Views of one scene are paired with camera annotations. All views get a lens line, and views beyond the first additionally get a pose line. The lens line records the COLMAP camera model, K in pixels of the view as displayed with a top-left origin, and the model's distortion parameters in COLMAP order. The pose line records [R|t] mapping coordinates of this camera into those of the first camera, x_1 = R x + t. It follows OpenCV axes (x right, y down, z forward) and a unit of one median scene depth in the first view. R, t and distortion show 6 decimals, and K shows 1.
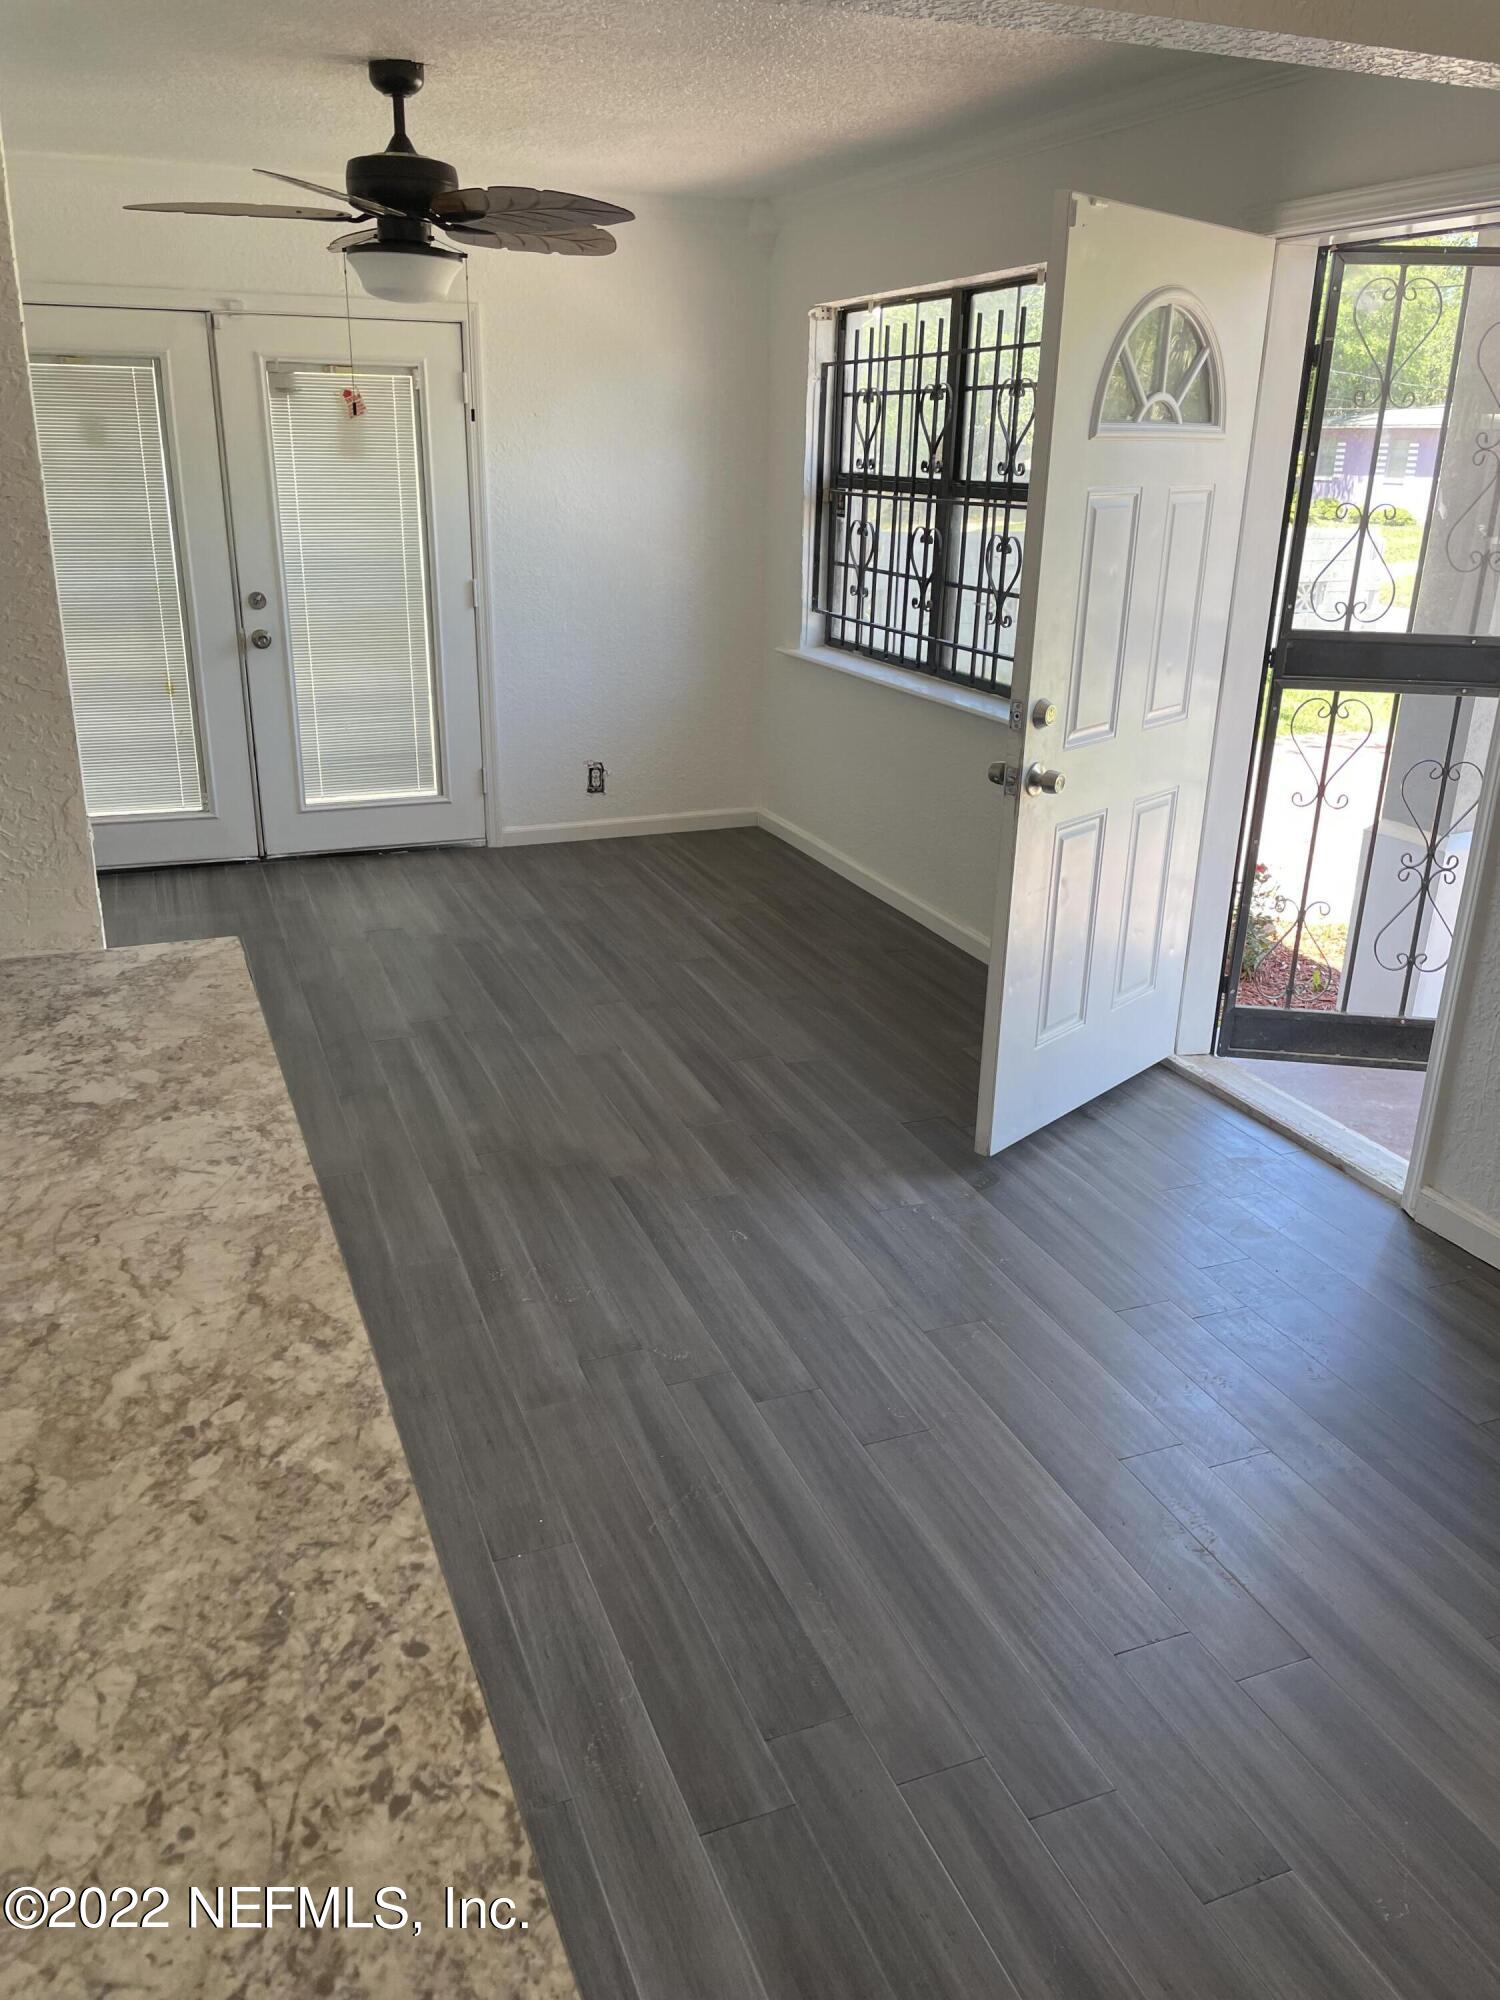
lens RADIAL K [[1512.6, 0, 740.6], [0, 1512.6, 1000.0], [0, 0, 1]] dist [0.084987, -0.120802]
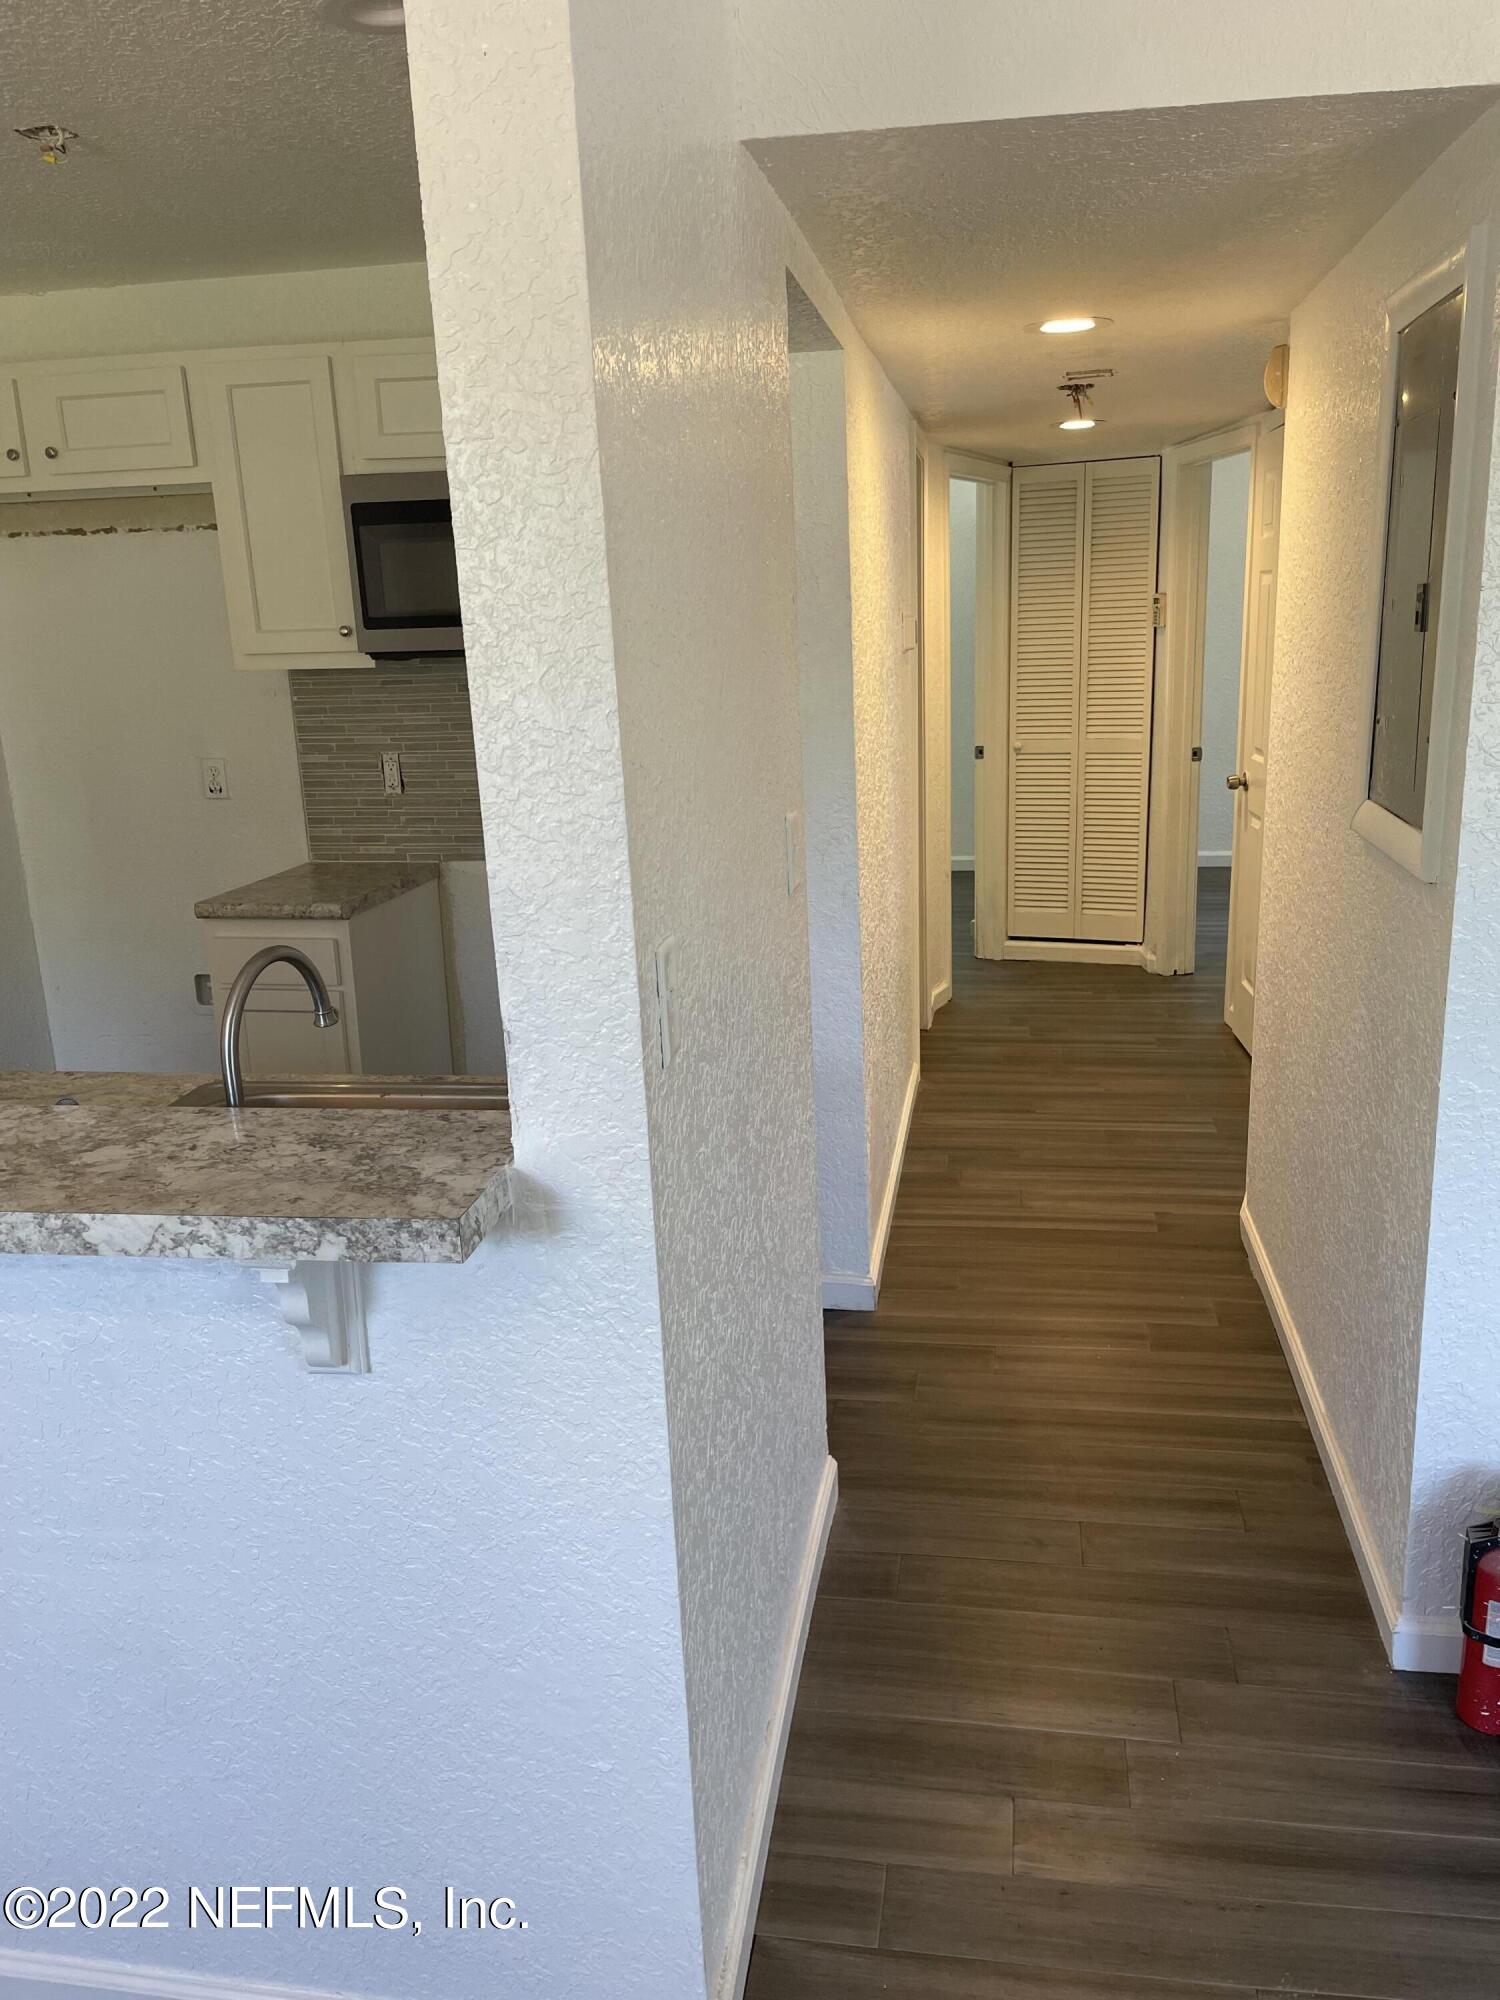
lens RADIAL K [[1530.1, 0, 771.1], [0, 1530.1, 989.2], [0, 0, 1]] dist [0.078003, -0.111409]
pose [[-0.510608, 0.209413, -0.833922, 0.150788], [-0.268015, 0.882798, 0.385791, -0.352453], [0.816975, 0.420492, -0.394638, 1.012457]]
